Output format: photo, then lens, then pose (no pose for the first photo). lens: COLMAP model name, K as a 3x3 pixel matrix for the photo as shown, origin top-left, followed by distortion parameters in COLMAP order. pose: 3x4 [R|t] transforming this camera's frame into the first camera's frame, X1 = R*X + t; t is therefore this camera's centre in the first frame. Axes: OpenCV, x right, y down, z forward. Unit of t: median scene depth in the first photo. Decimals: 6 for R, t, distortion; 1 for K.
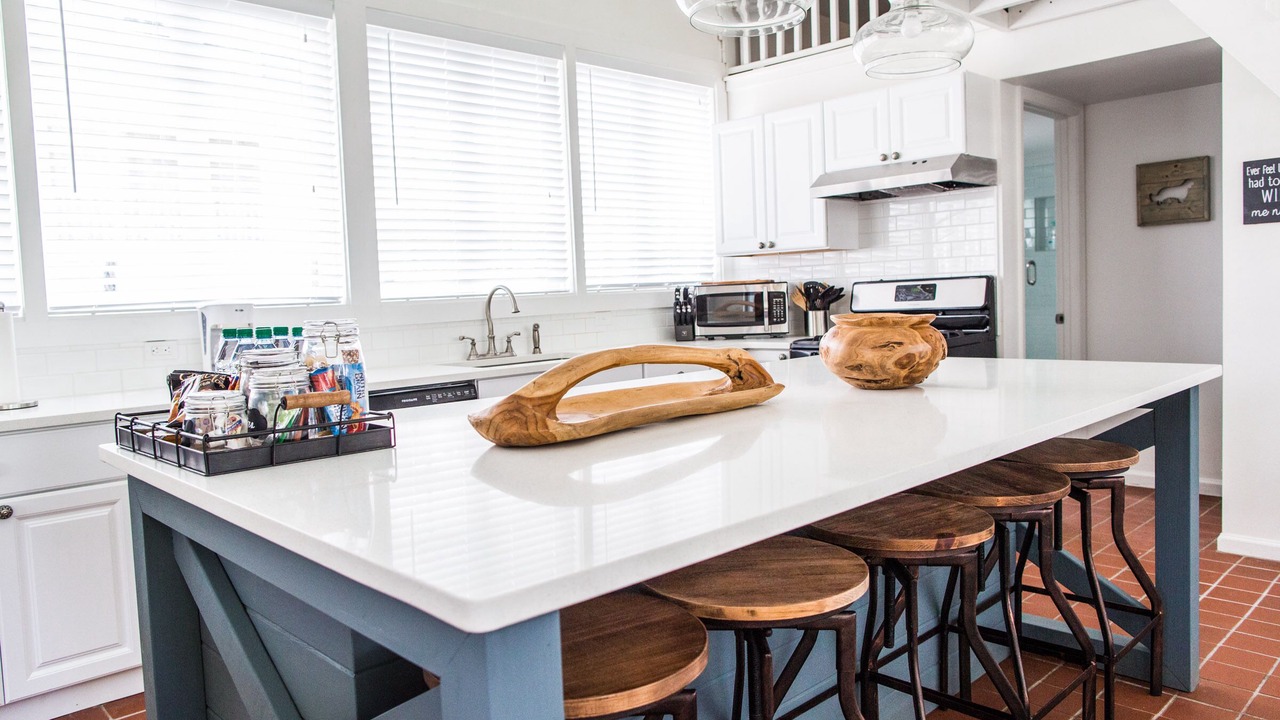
lens RADIAL K [[892.7, 0, 630.6], [0, 892.7, 354.2], [0, 0, 1]] dist [-0.053591, 0.057047]
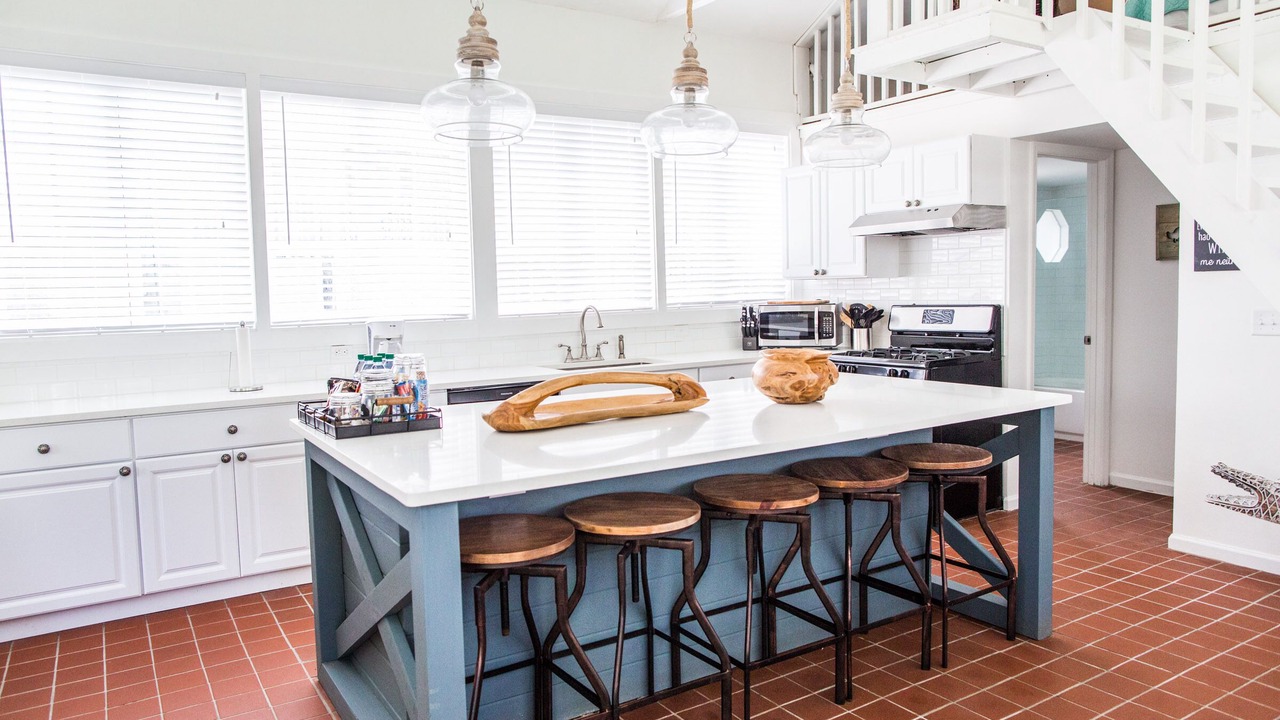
lens RADIAL K [[876.6, 0, 637.5], [0, 876.6, 352.4], [0, 0, 1]] dist [-0.057948, 0.061211]
pose [[0.980788, 0.030968, -0.192602, 0.163781], [-0.028367, 0.999466, 0.016248, -0.031277], [0.193002, -0.010472, 0.981143, -0.227730]]
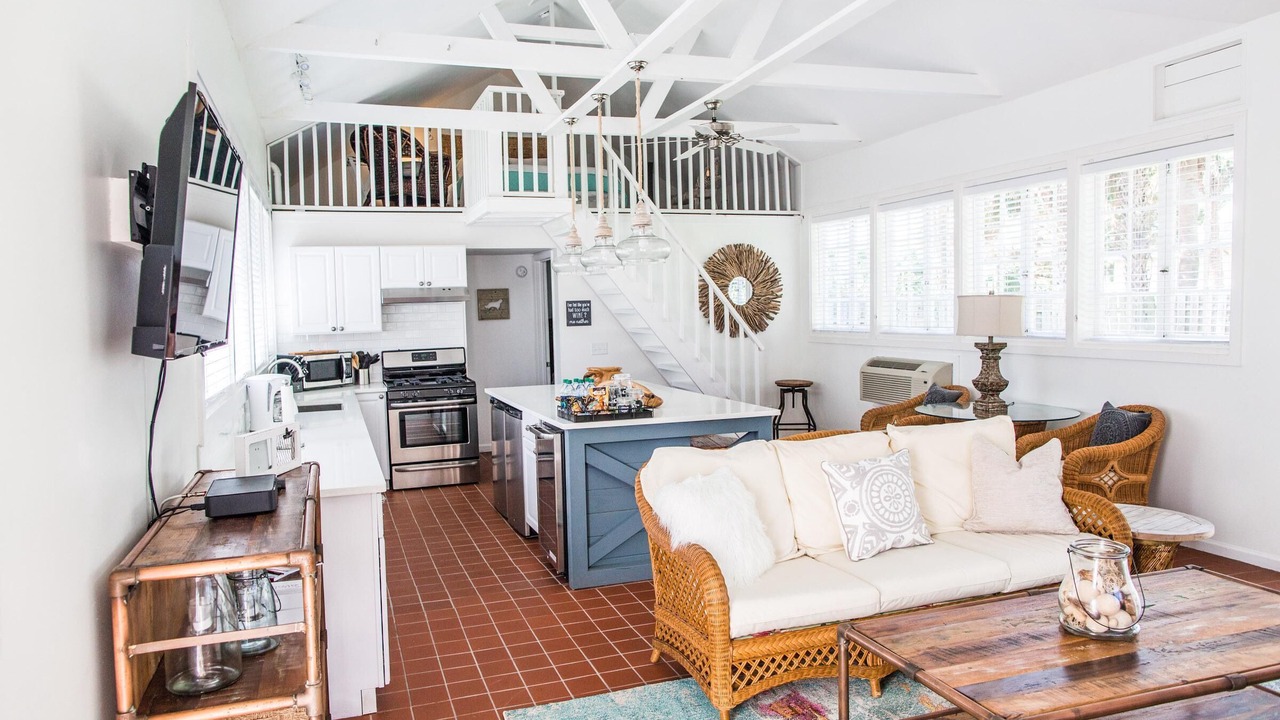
lens RADIAL K [[876.6, 0, 637.5], [0, 876.6, 352.4], [0, 0, 1]] dist [-0.057948, 0.061211]
pose [[0.405540, -0.019286, 0.913874, -1.211887], [0.071279, 0.997400, -0.010581, -0.030064], [-0.911294, 0.069431, 0.405861, -0.131325]]
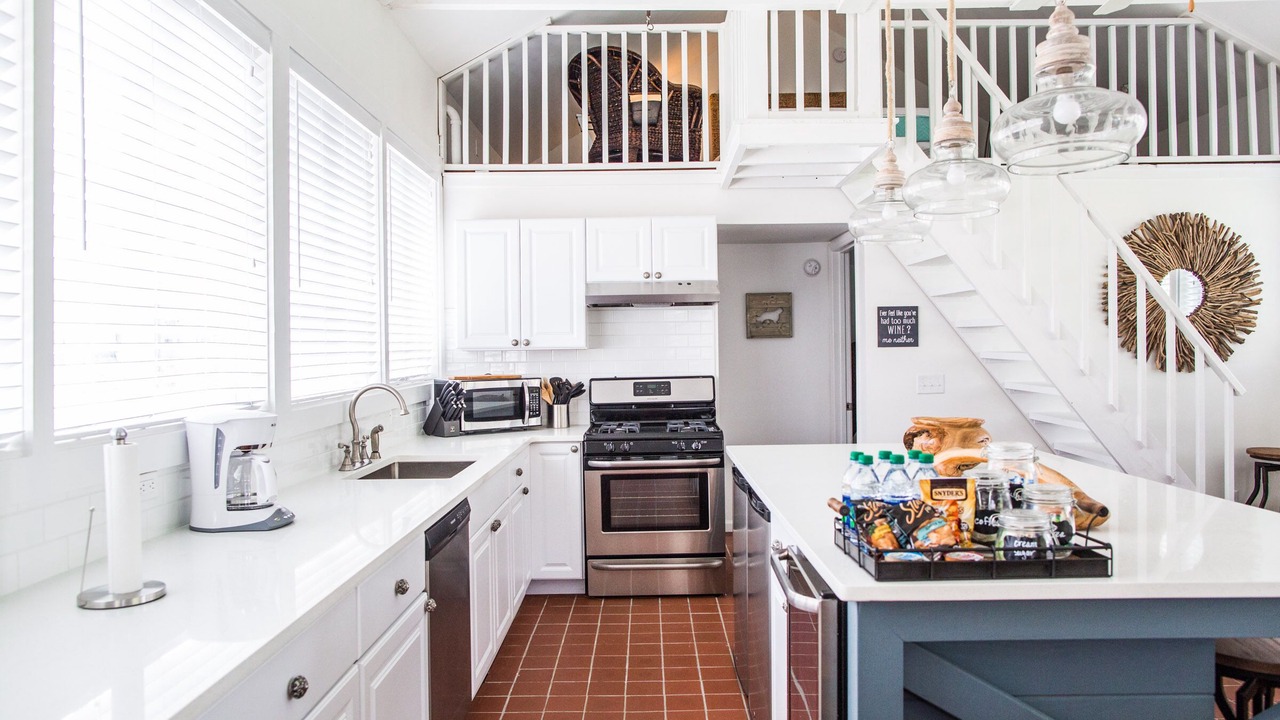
lens RADIAL K [[895.7, 0, 647.2], [0, 895.7, 361.0], [0, 0, 1]] dist [-0.056876, 0.058814]
pose [[0.688289, 0.020459, 0.725148, -0.589770], [0.034346, 0.997562, -0.060745, -0.036241], [-0.724623, 0.066716, 0.685909, 0.194100]]
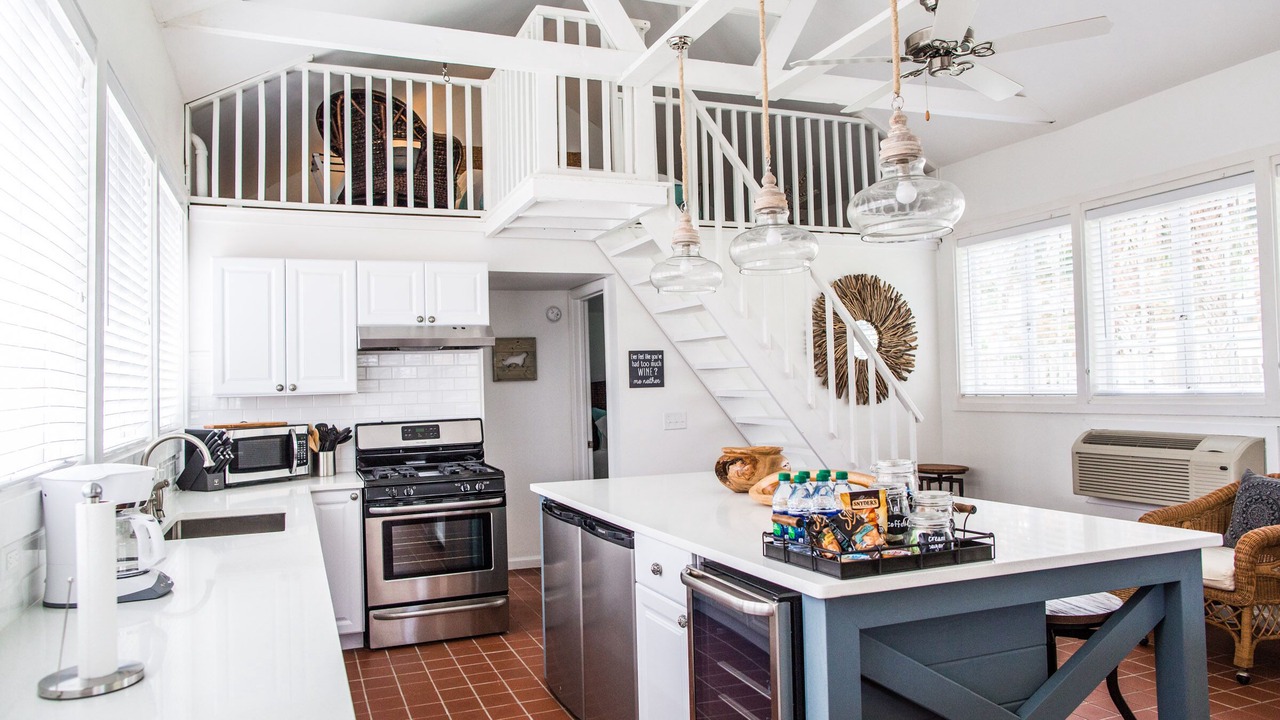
lens RADIAL K [[876.6, 0, 637.5], [0, 876.6, 352.4], [0, 0, 1]] dist [-0.057948, 0.061211]
pose [[0.372084, 0.065165, 0.925909, -0.701888], [0.074858, 0.992176, -0.099911, -0.039811], [-0.925176, 0.106487, 0.364295, 0.317330]]
